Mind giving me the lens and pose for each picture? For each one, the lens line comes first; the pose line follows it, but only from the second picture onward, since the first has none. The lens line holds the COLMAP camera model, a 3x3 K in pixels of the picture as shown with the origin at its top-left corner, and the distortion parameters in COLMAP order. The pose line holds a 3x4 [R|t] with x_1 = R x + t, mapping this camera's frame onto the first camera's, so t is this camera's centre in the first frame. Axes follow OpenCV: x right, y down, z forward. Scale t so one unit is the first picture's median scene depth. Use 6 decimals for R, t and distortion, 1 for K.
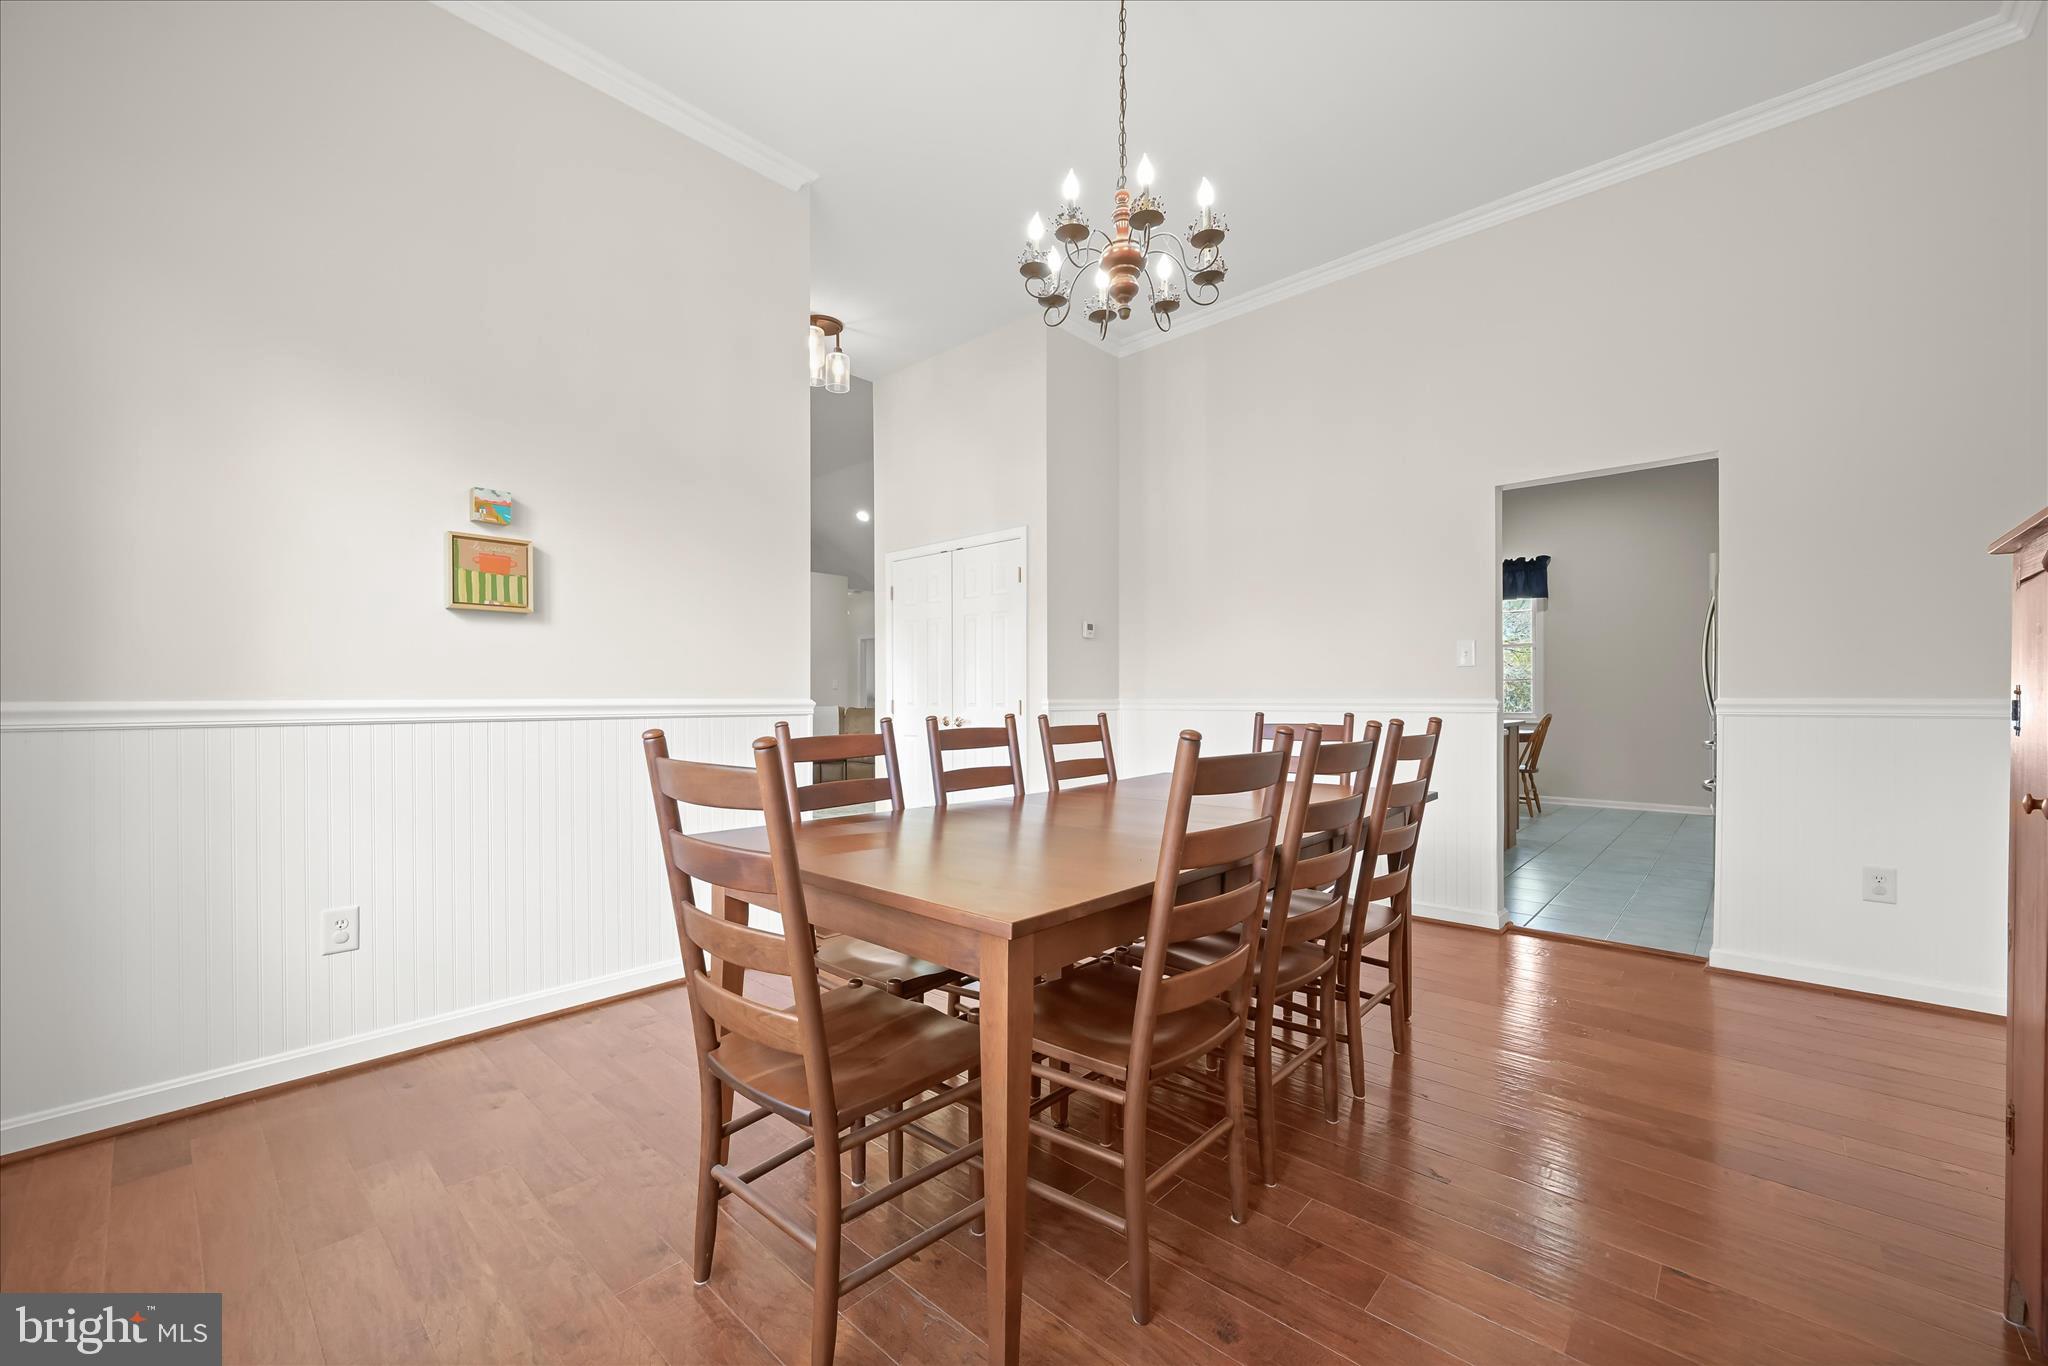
lens RADIAL K [[832.2, 0, 1023.9], [0, 832.2, 694.9], [0, 0, 1]] dist [-0.000853, -0.000720]
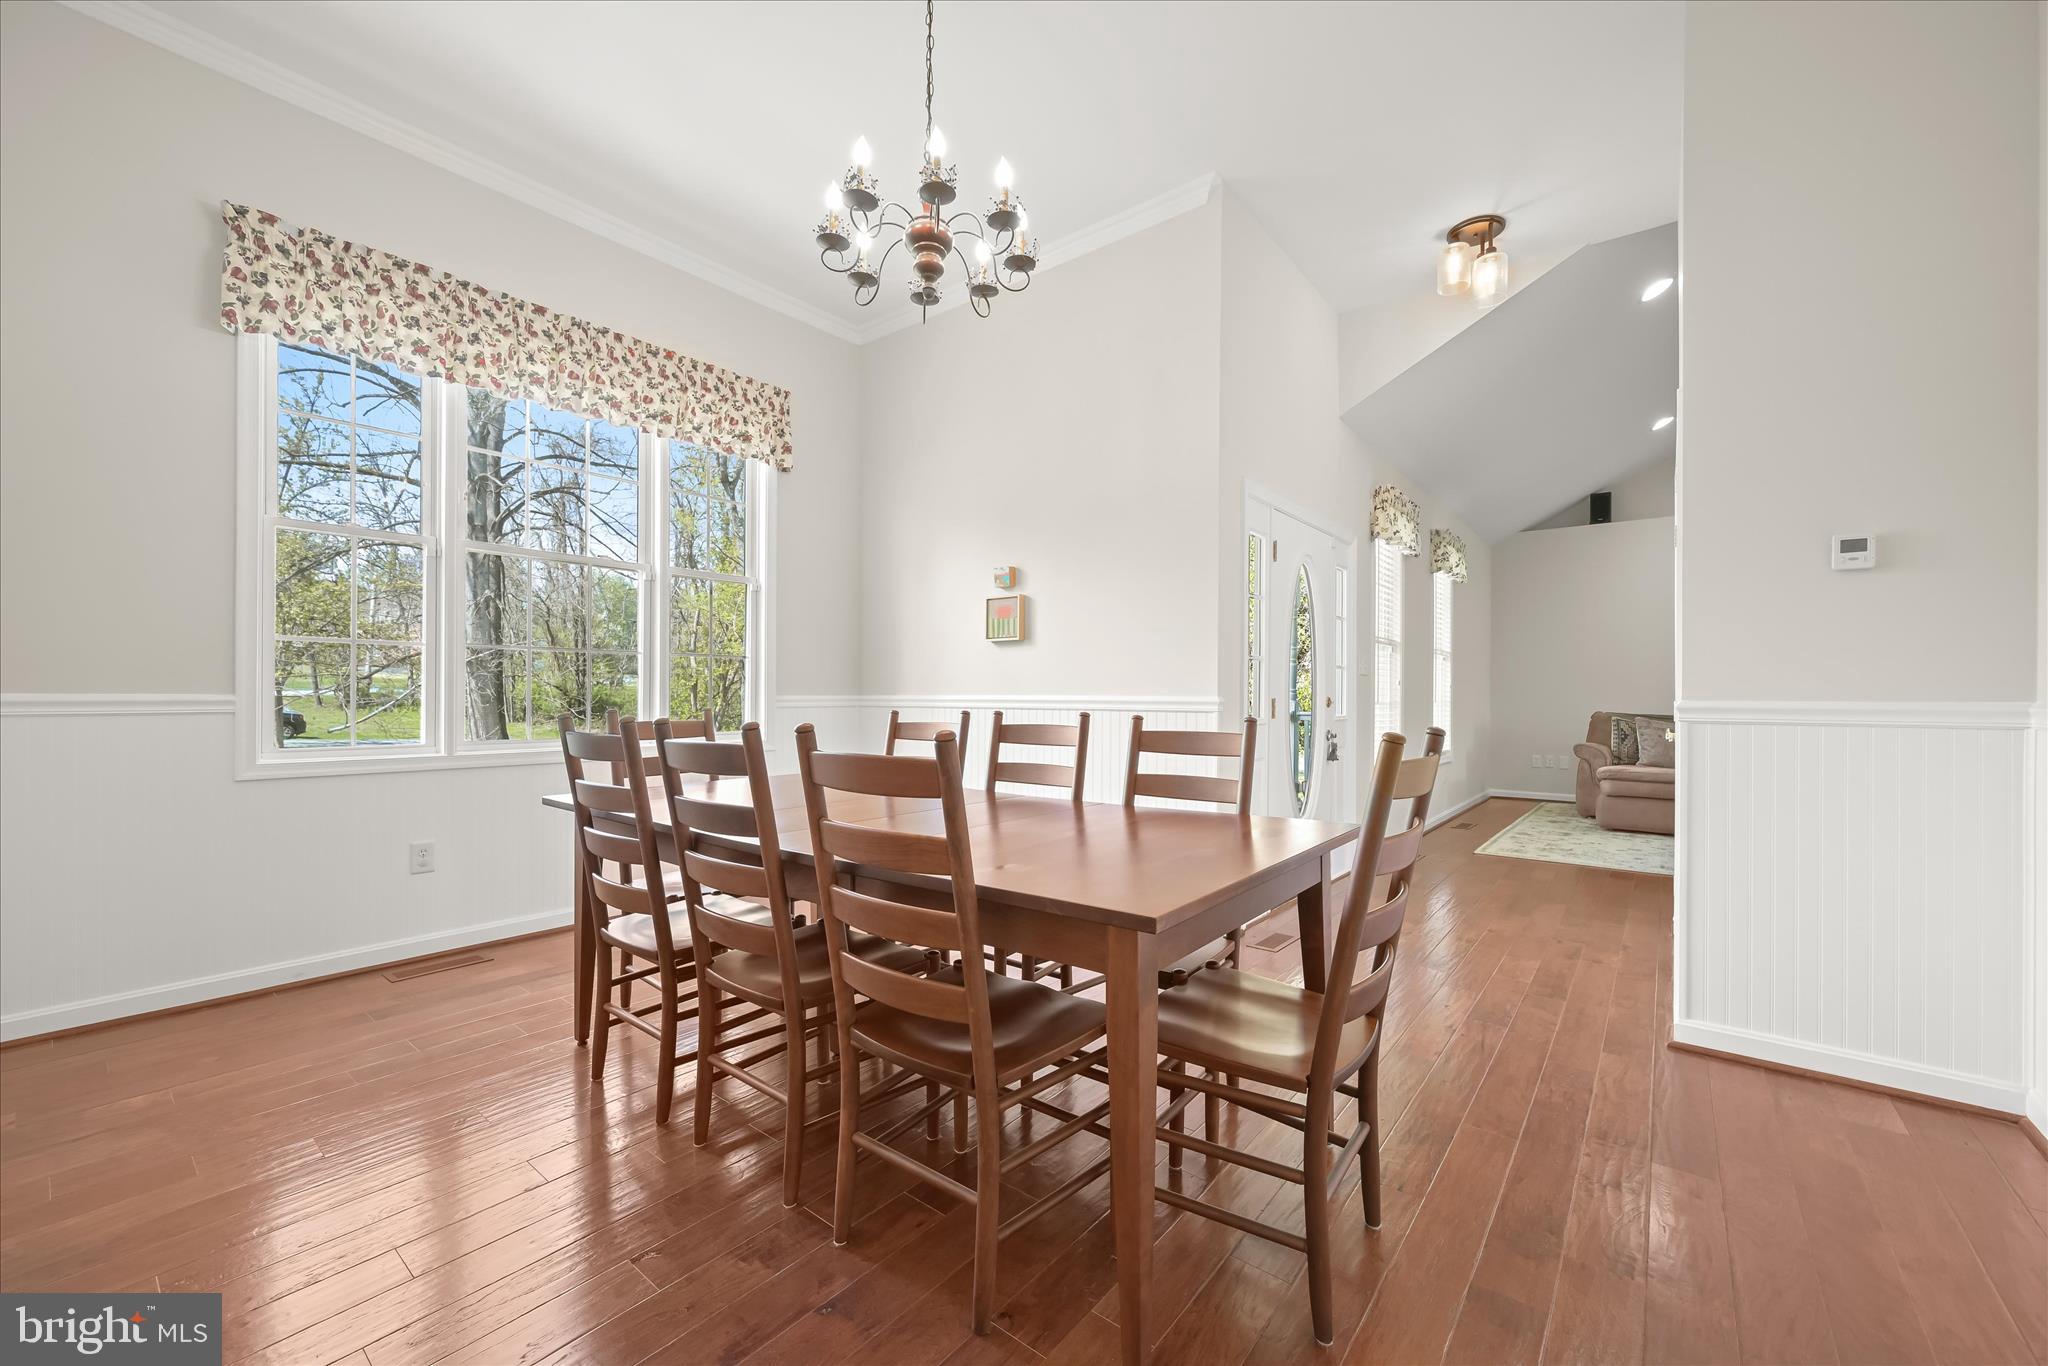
lens RADIAL K [[799.5, 0, 1026.5], [0, 799.5, 689.7], [0, 0, 1]] dist [-0.002669, 0.001056]
pose [[0.060731, -0.001310, -0.998153, 0.814814], [0.003335, 0.999994, -0.001109, -0.002026], [0.998149, -0.003261, 0.060735, 0.819192]]
